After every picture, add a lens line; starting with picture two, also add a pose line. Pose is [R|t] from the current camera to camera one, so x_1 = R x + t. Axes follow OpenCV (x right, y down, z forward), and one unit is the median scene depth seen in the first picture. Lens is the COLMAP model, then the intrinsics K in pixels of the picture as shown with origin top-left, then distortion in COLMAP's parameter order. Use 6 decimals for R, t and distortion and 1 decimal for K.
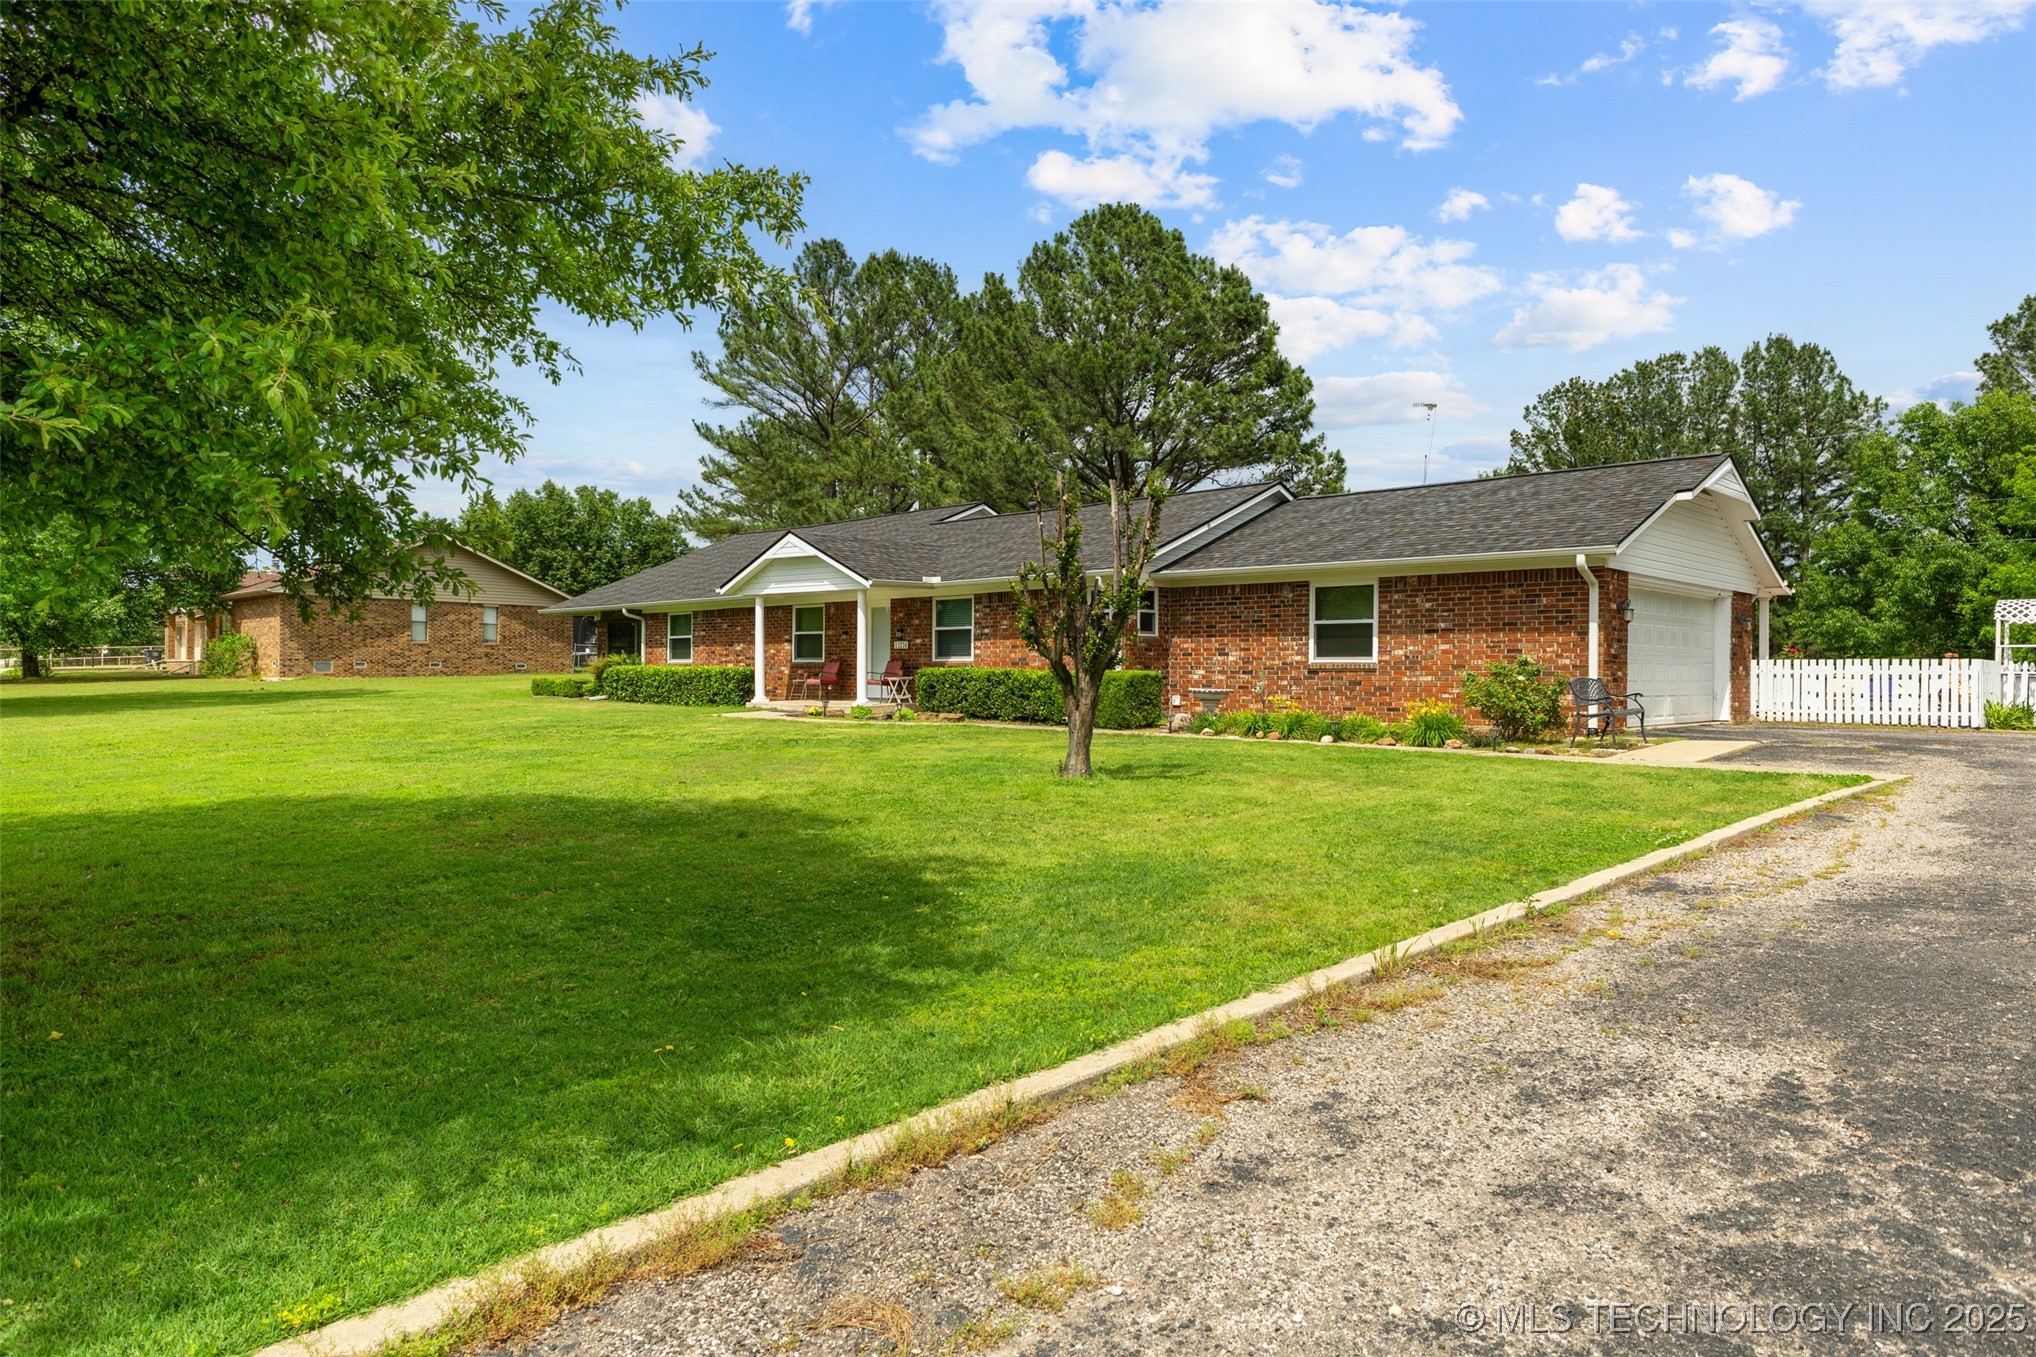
lens RADIAL K [[1262.2, 0, 1018.0], [0, 1262.2, 678.5], [0, 0, 1]] dist [0.002382, 0.002620]
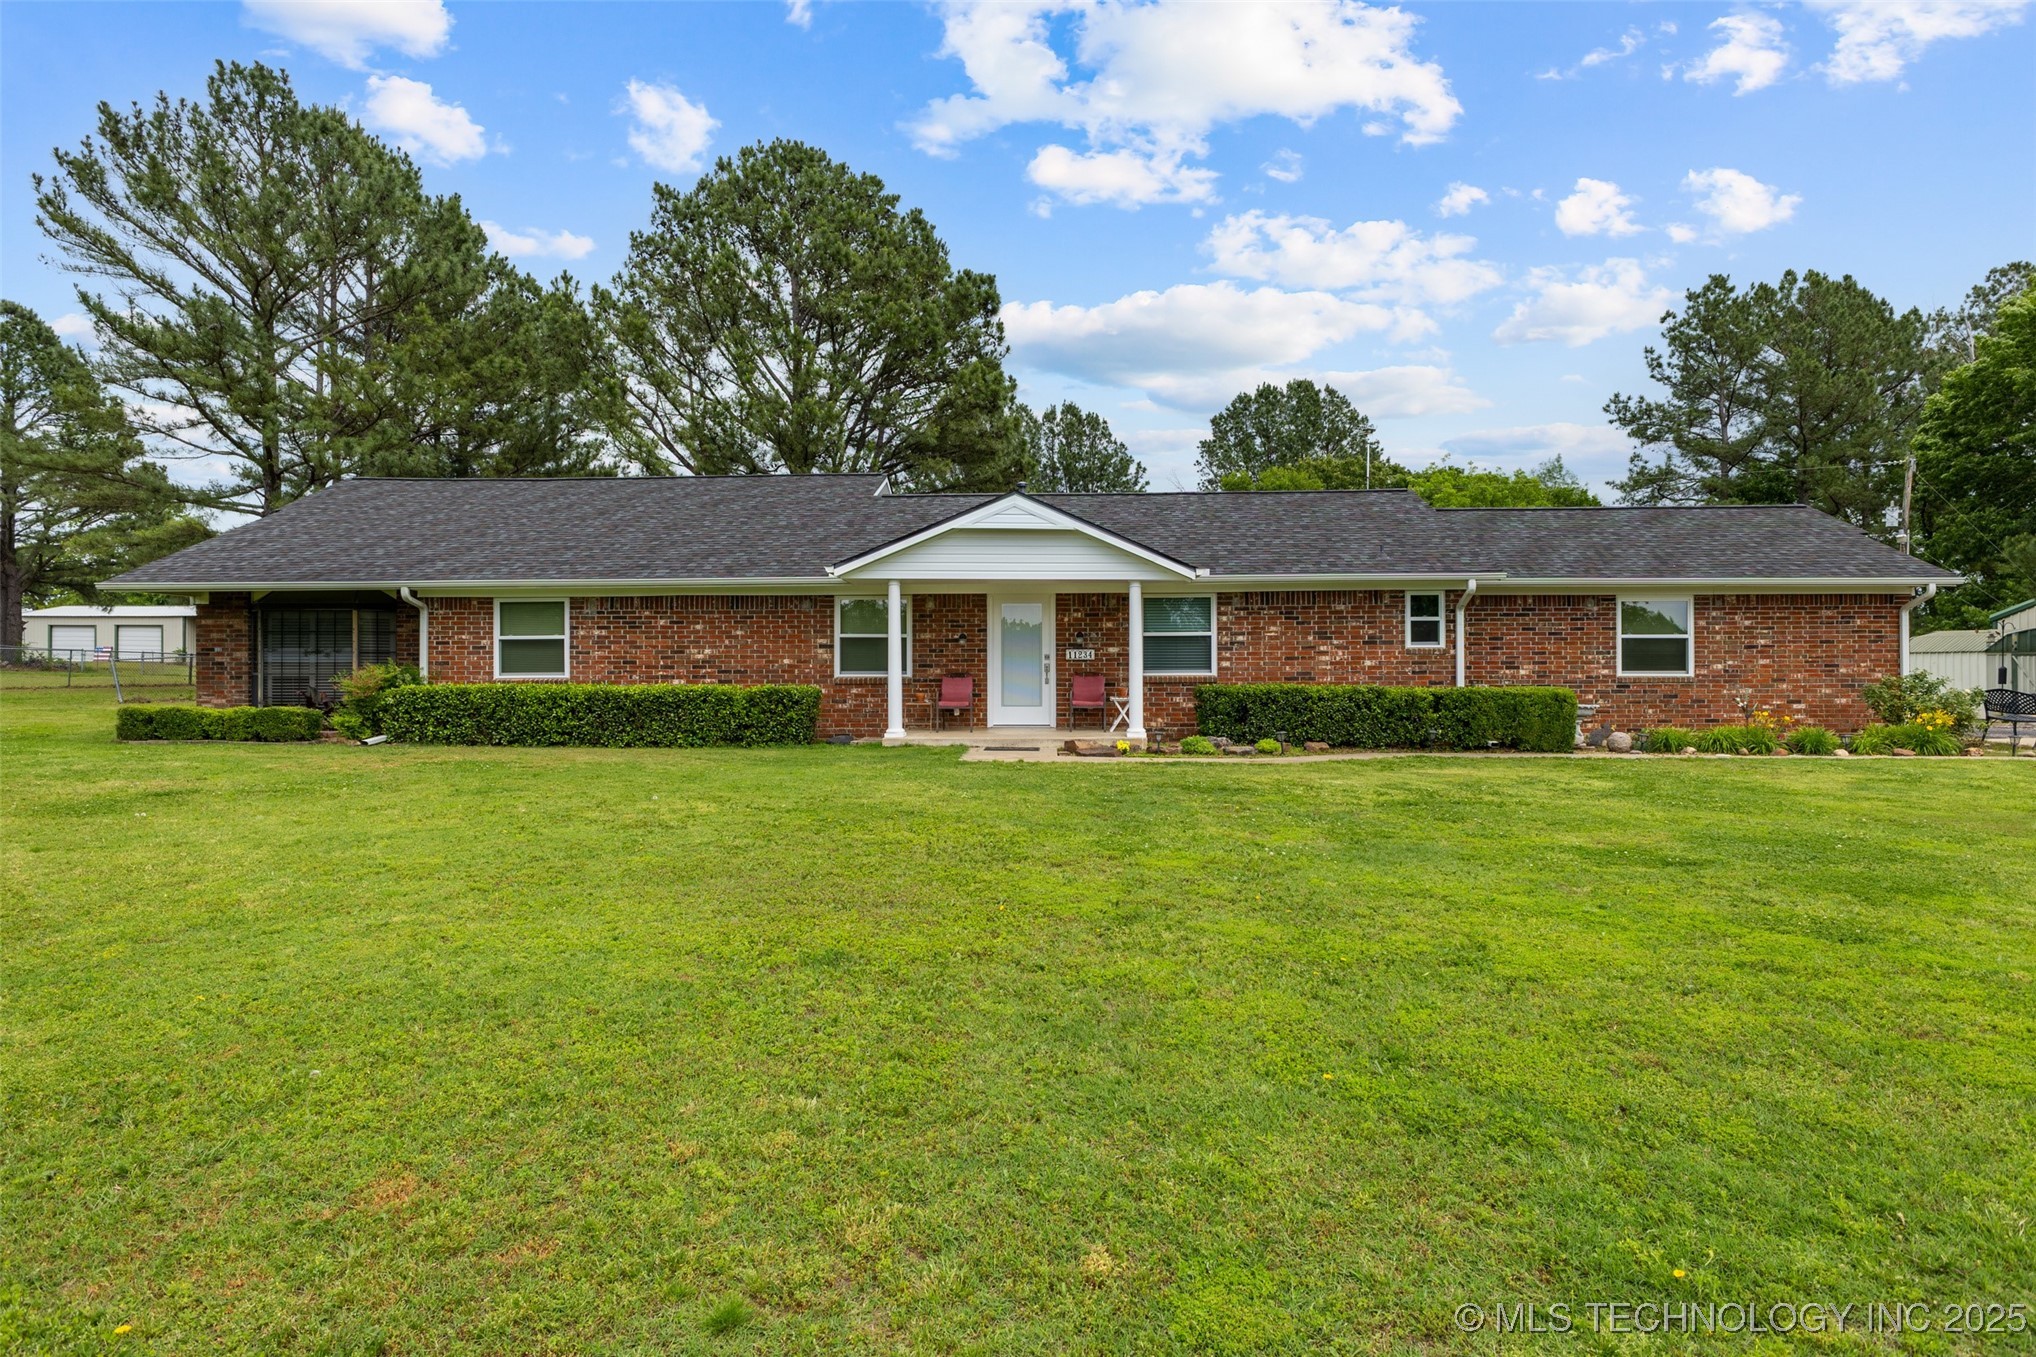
lens RADIAL K [[1229.3, 0, 1018.0], [0, 1229.3, 678.5], [0, 0, 1]] dist [0.007134, 0.001393]
pose [[0.741859, -0.003674, 0.670545, -0.503598], [0.009837, 0.999937, -0.005404, -0.006680], [-0.670483, 0.010605, 0.741849, 0.383749]]
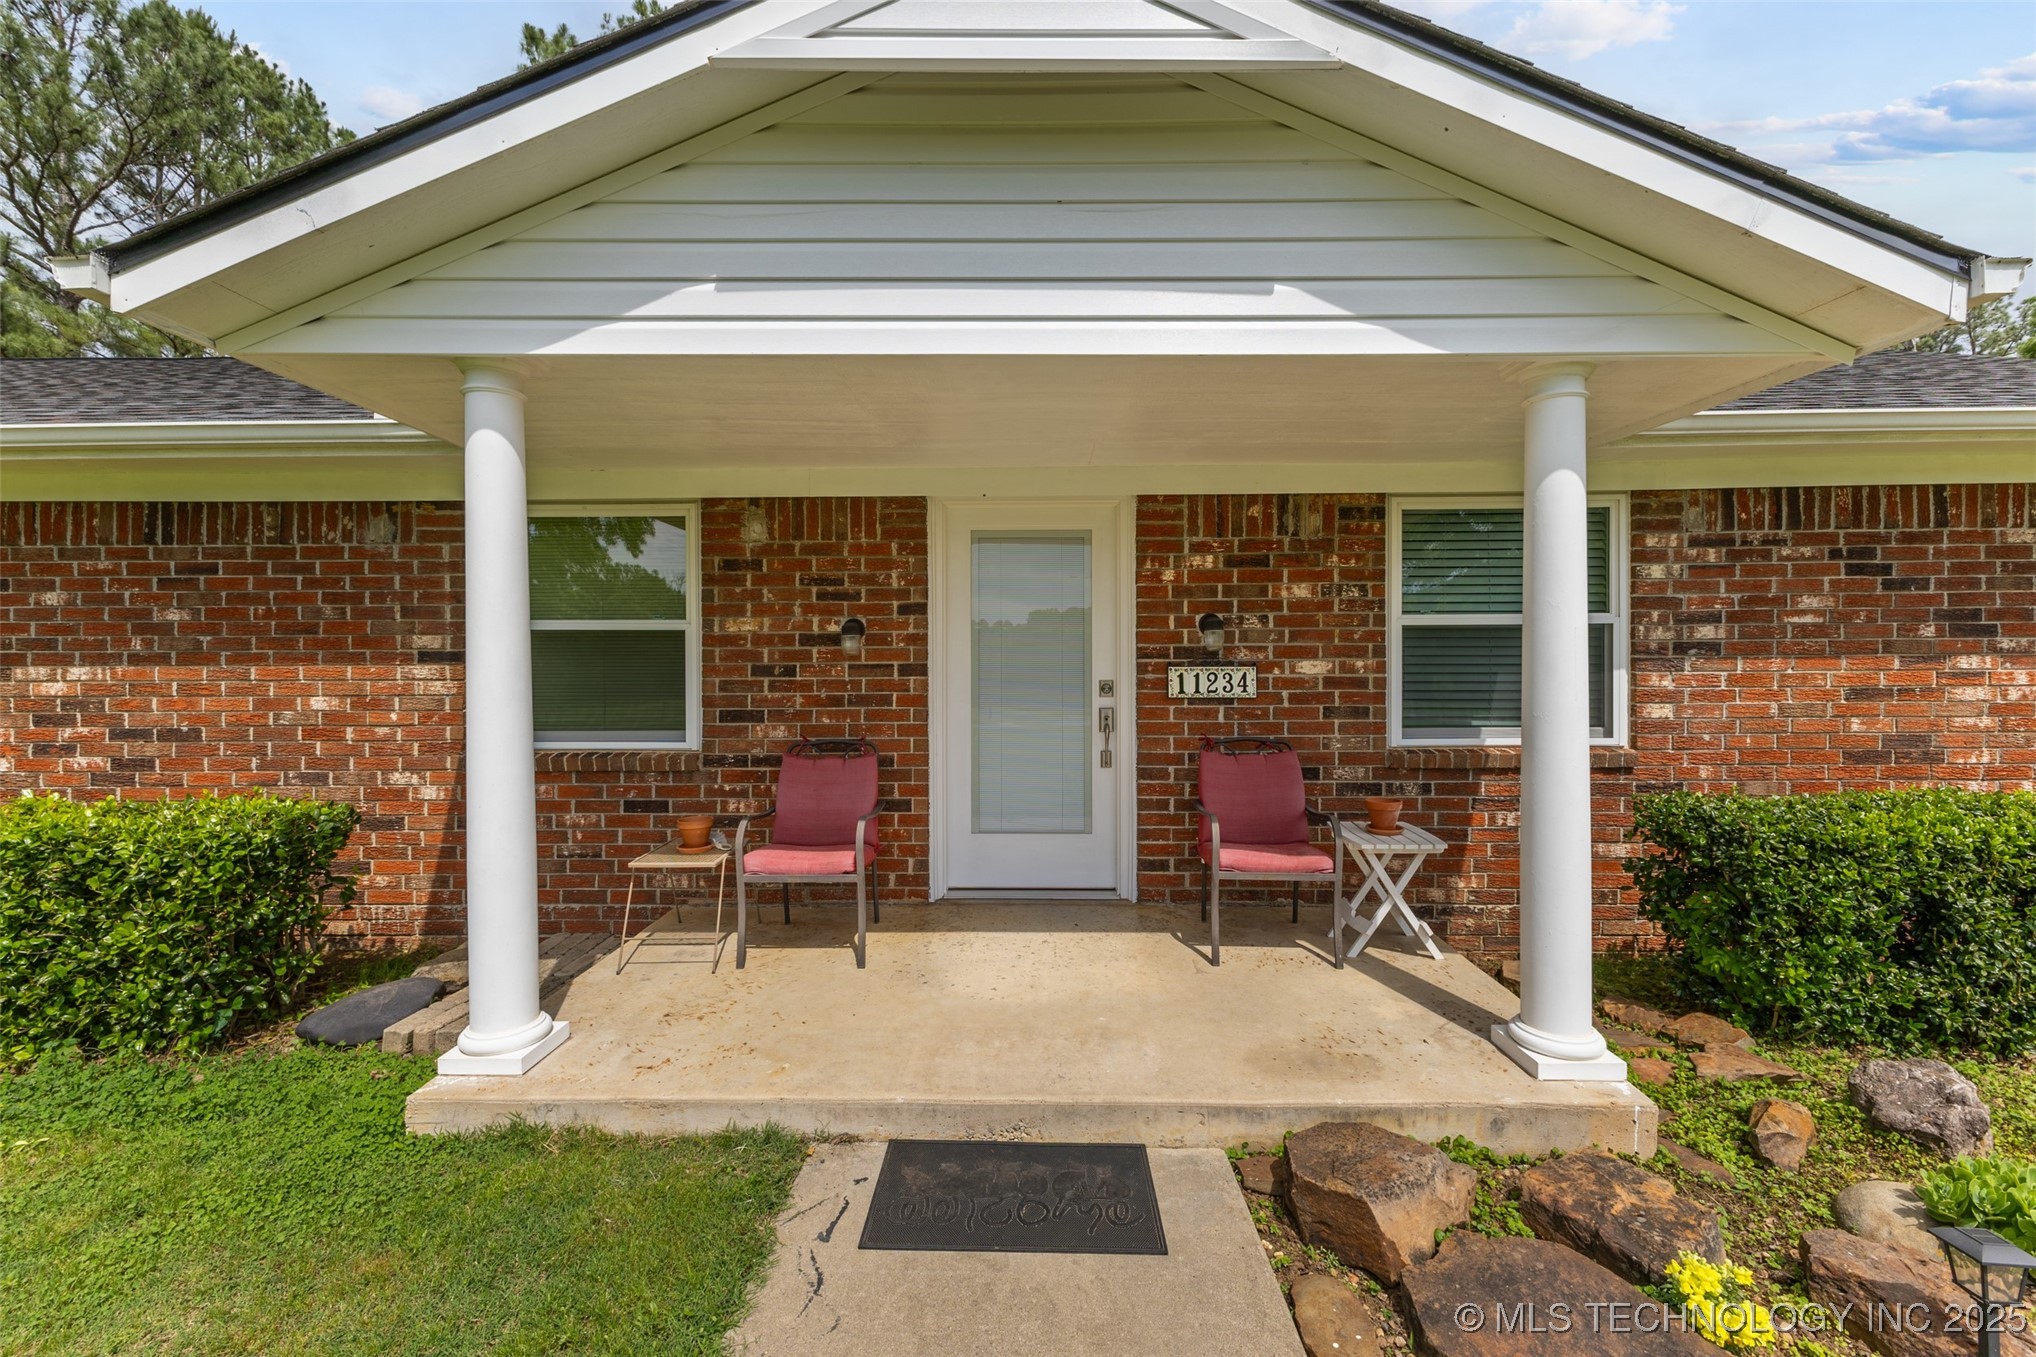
lens RADIAL K [[872.3, 0, 1018.0], [0, 872.3, 678.5], [0, 0, 1]] dist [0.009040, -0.000376]
pose [[0.725147, -0.014621, 0.688439, -0.194783], [0.010848, 0.999893, 0.009809, -0.023751], [-0.688509, 0.000356, 0.725228, 0.731349]]
